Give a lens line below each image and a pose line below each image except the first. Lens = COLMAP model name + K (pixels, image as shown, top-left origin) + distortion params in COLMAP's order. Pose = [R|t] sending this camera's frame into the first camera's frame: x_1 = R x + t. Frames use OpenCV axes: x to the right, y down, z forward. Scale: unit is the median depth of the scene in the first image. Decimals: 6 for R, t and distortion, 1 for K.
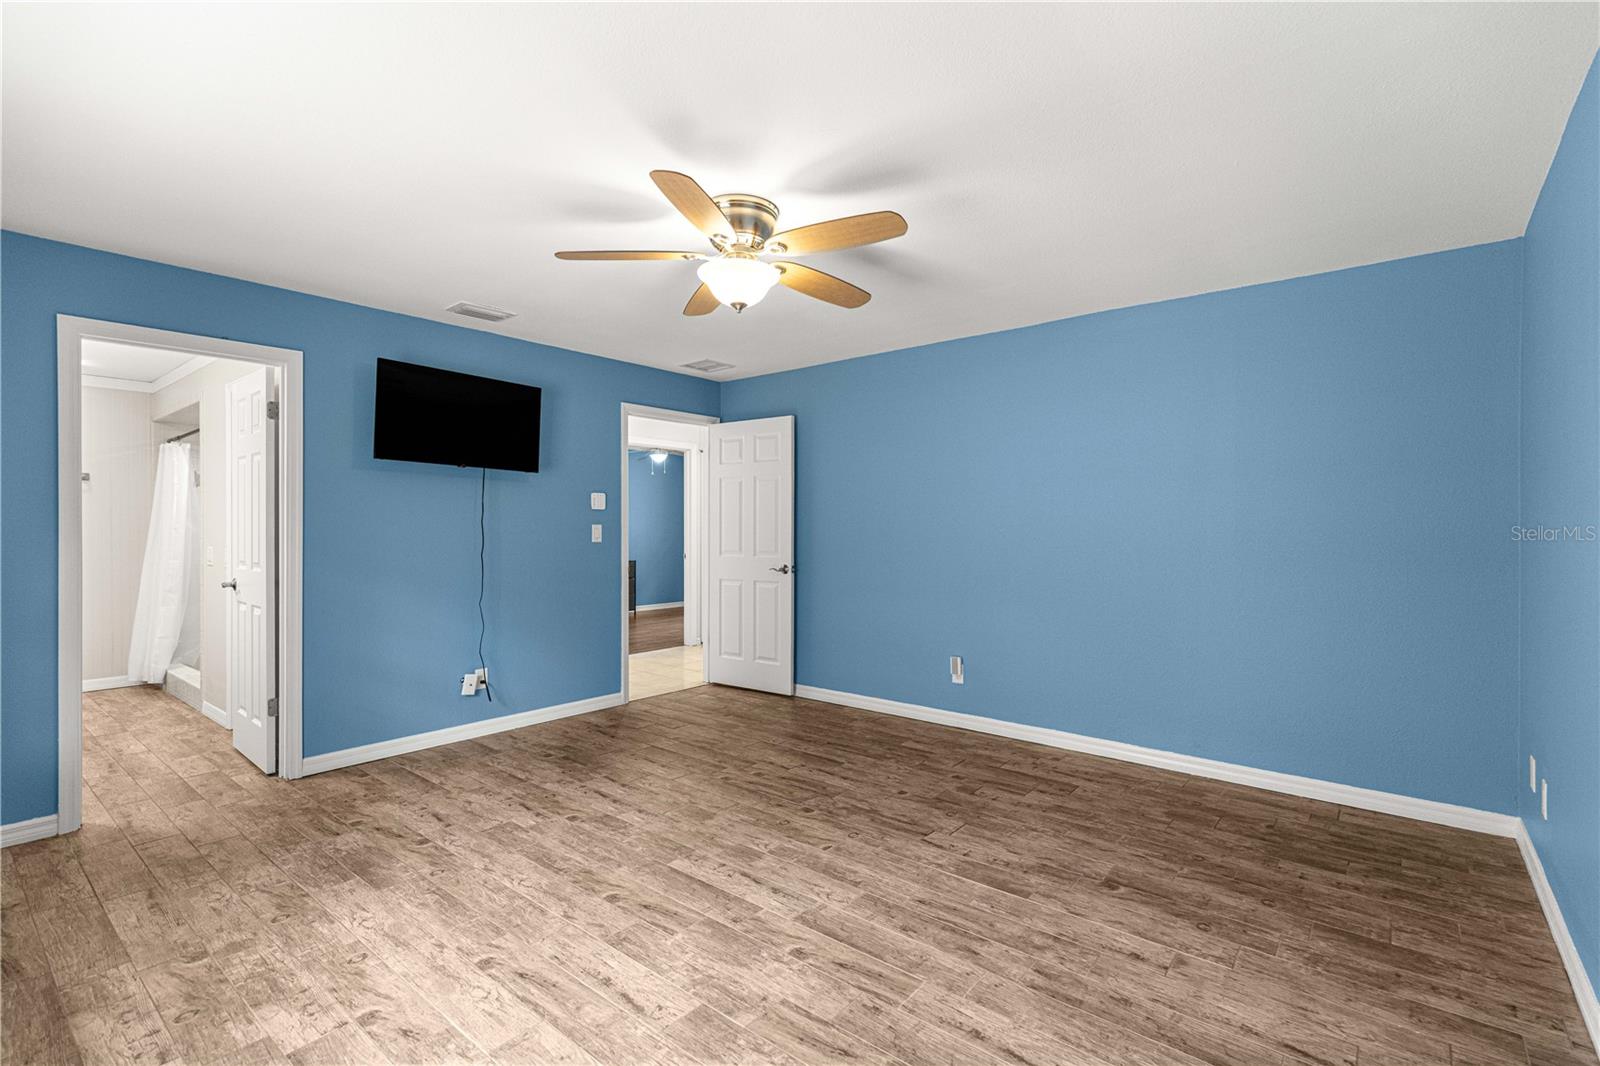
lens RADIAL K [[726.0, 0, 801.2], [0, 726.0, 540.1], [0, 0, 1]] dist [0.010691, -0.000285]
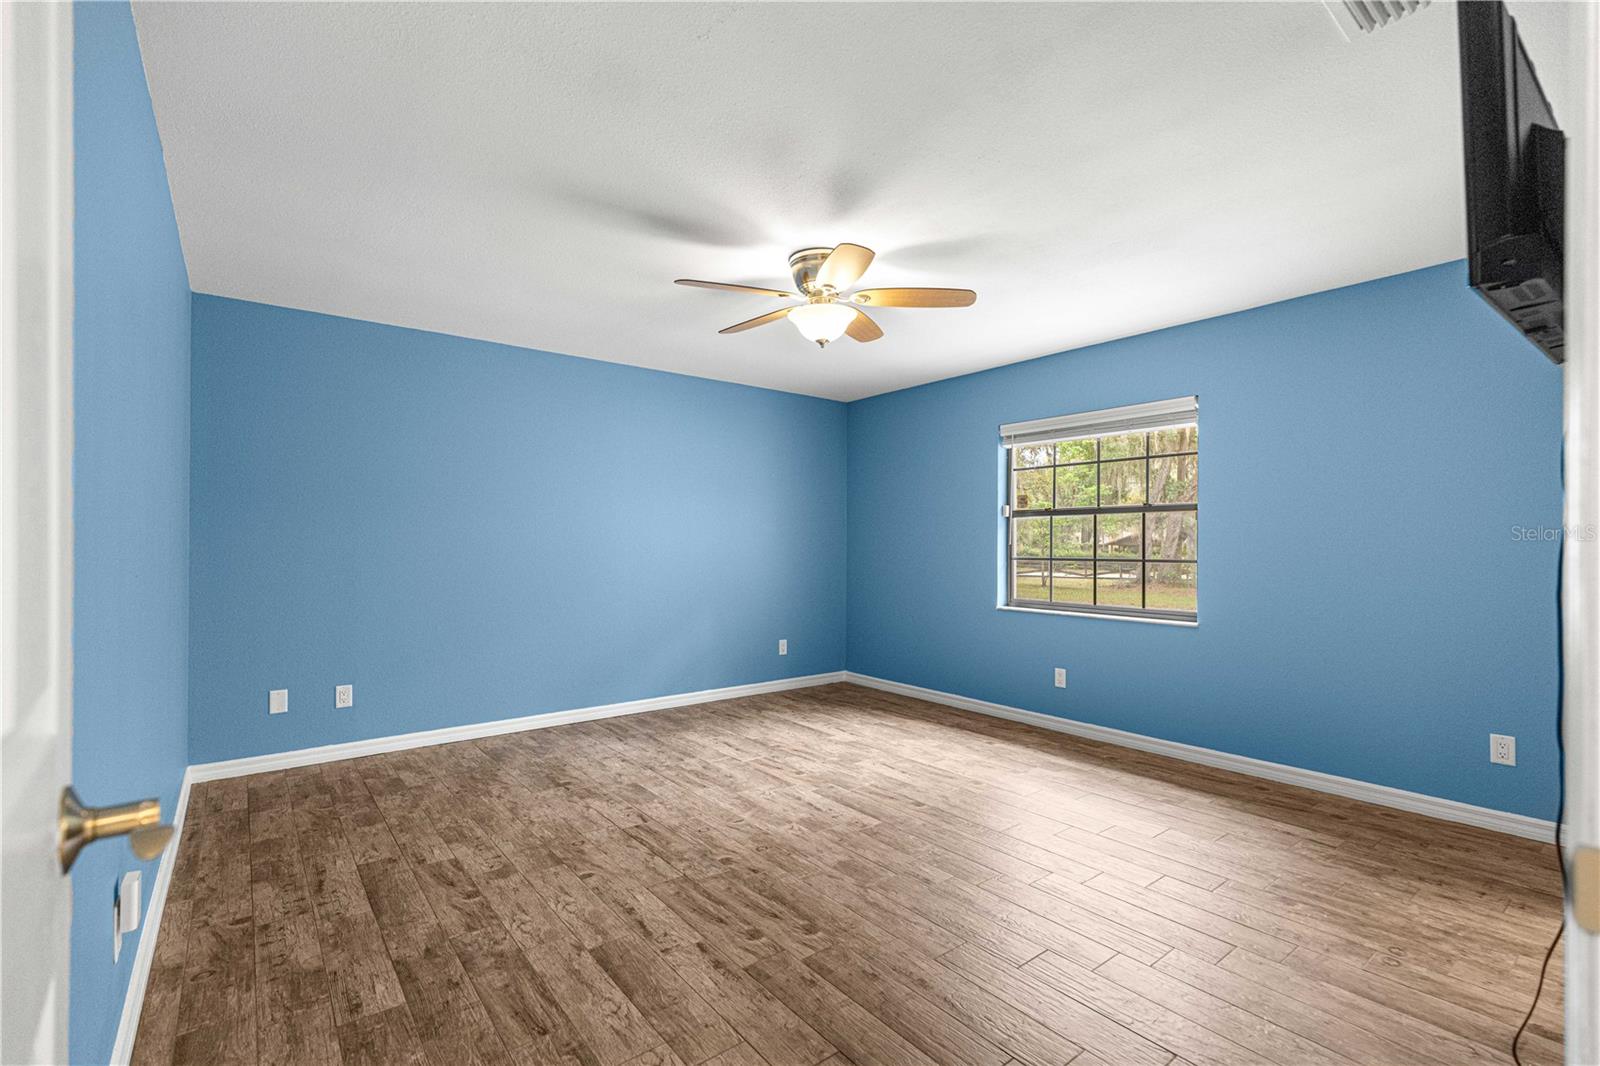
lens RADIAL K [[718.2, 0, 805.1], [0, 718.2, 542.9], [0, 0, 1]] dist [0.014177, -0.000510]
pose [[-0.977252, -0.001561, 0.212075, -0.289324], [0.001377, 0.999905, 0.013703, -0.010378], [-0.212076, 0.013684, -0.977157, 2.017333]]
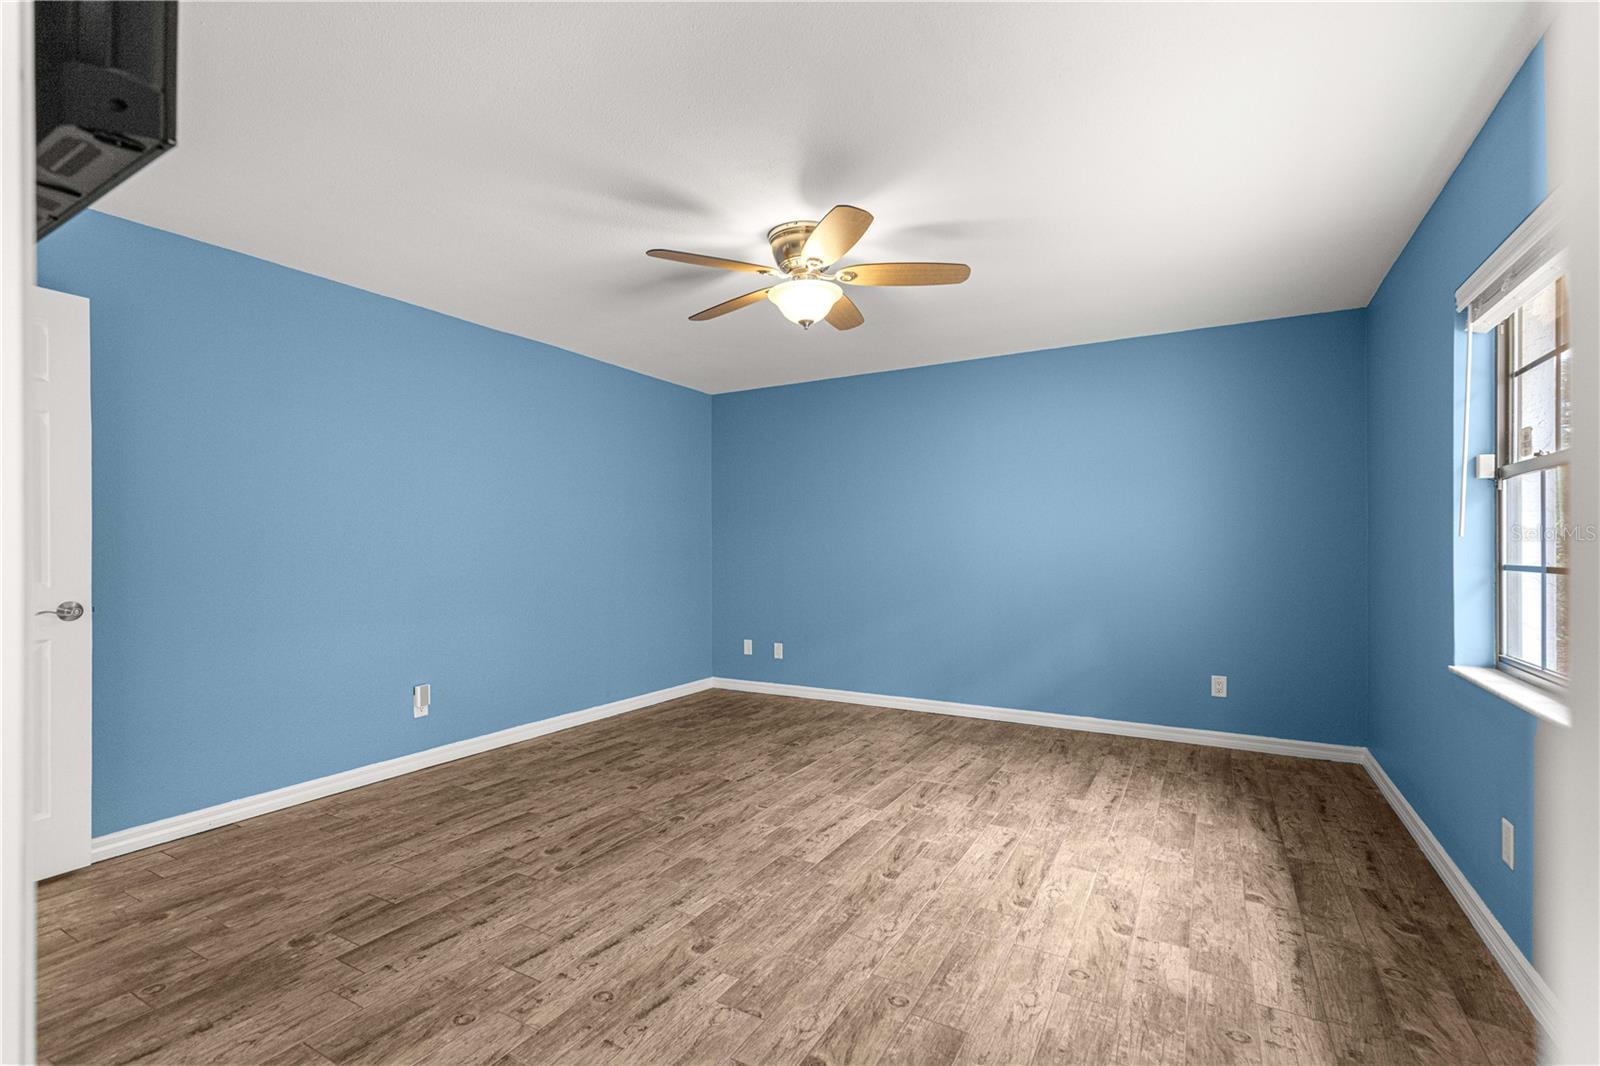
lens RADIAL K [[718.2, 0, 805.1], [0, 718.2, 542.9], [0, 0, 1]] dist [0.014177, -0.000510]
pose [[-0.169861, 0.005283, 0.985454, -1.089479], [0.020312, 0.999792, -0.001858, 0.010037], [-0.985259, 0.019701, -0.169933, 1.111051]]
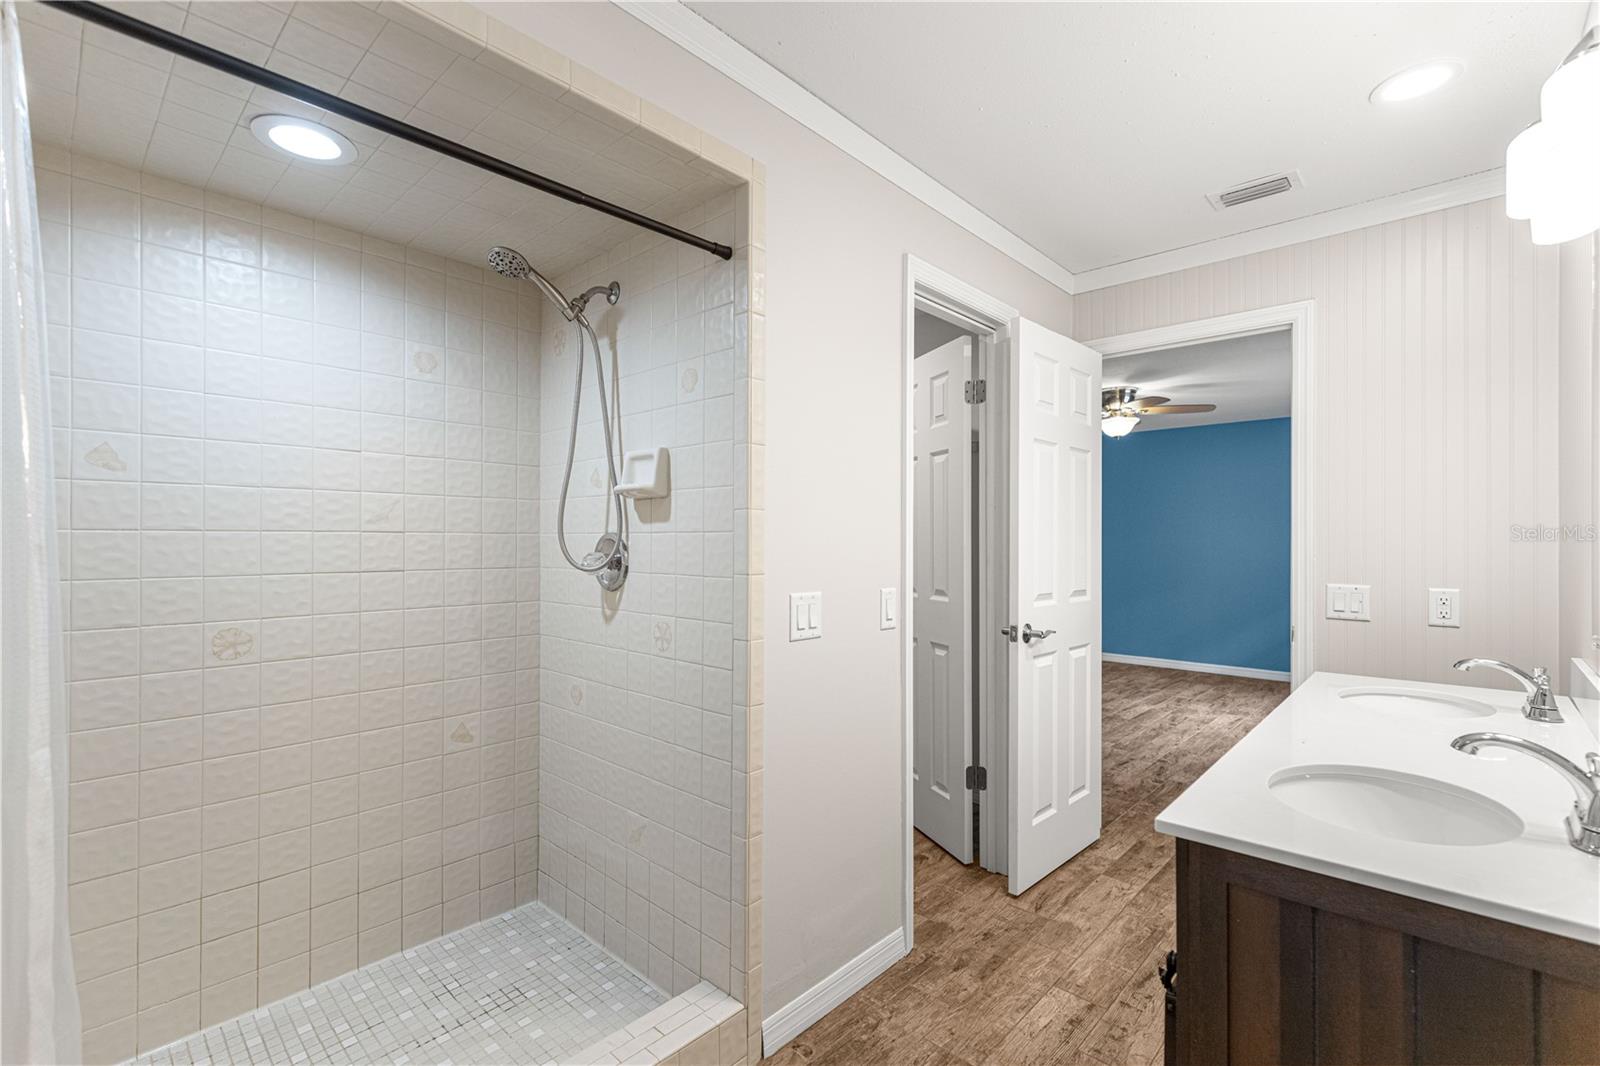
lens RADIAL K [[718.2, 0, 805.1], [0, 718.2, 542.9], [0, 0, 1]] dist [0.014177, -0.000510]
pose [[0.056549, -0.001145, 0.998399, -2.037762], [0.015746, 0.999876, 0.000255, -0.036518], [-0.998276, 0.015707, 0.056560, 1.654053]]
